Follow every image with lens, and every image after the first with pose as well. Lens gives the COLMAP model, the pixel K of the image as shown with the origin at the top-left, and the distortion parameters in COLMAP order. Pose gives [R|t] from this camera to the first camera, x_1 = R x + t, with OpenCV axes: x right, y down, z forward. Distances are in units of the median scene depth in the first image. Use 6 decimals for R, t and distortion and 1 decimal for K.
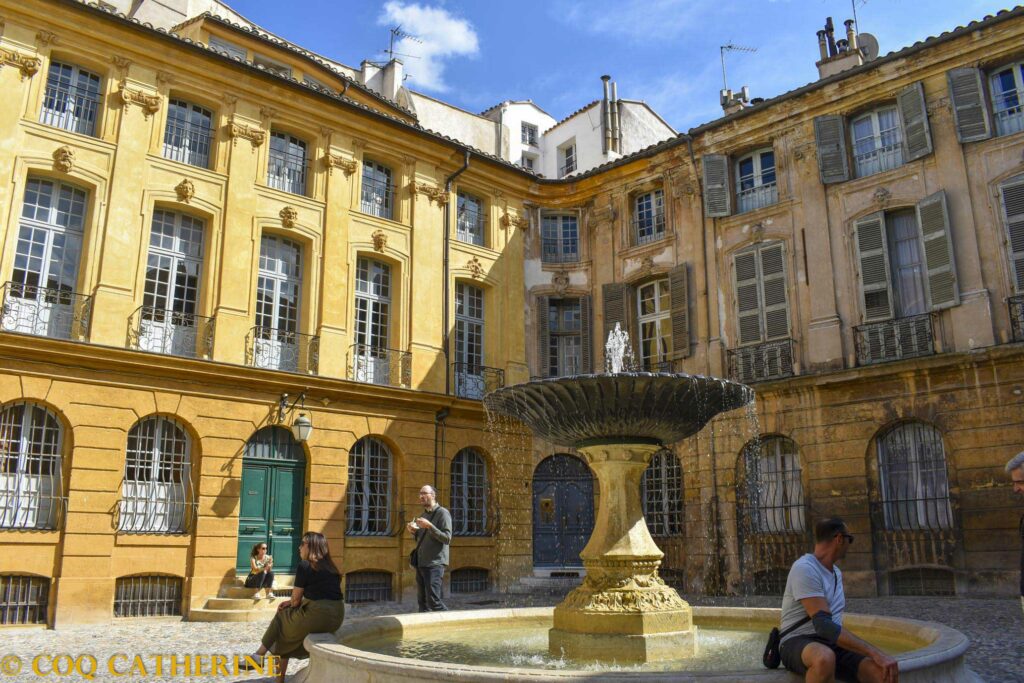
lens RADIAL K [[849.0, 0, 511.2], [0, 849.0, 344.9], [0, 0, 1]] dist [-0.095171, 0.015292]
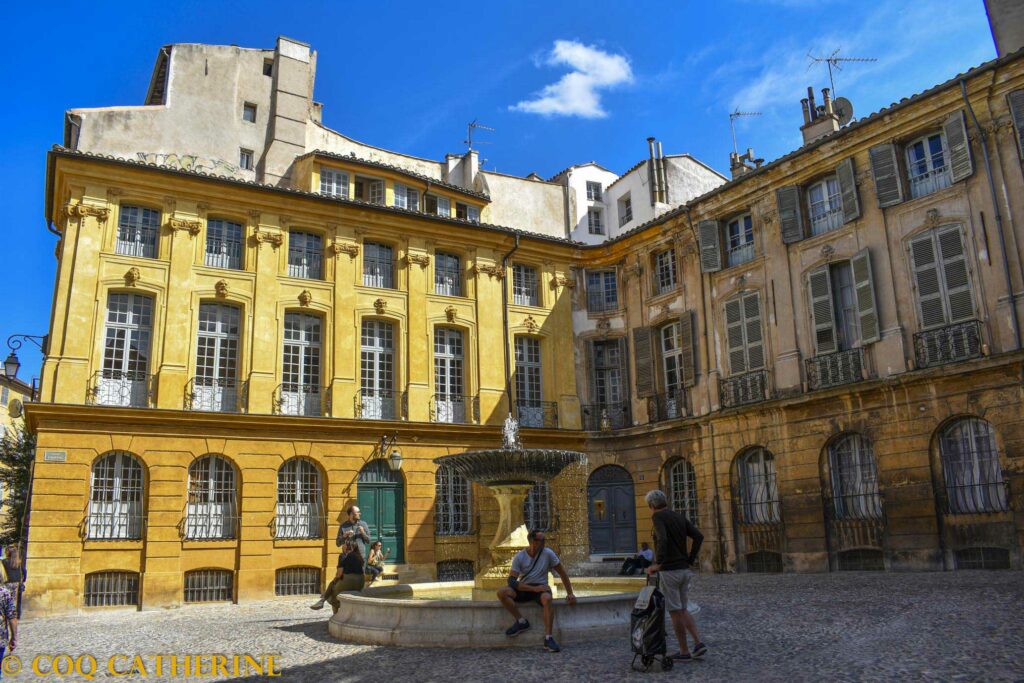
lens RADIAL K [[849.0, 0, 514.5], [0, 849.0, 337.8], [0, 0, 1]] dist [-0.095171, 0.015292]
pose [[0.977149, -0.073656, -0.199383, 0.227156], [0.074212, 0.997231, -0.004693, -0.078898], [0.199177, -0.010210, 0.979910, -0.322421]]
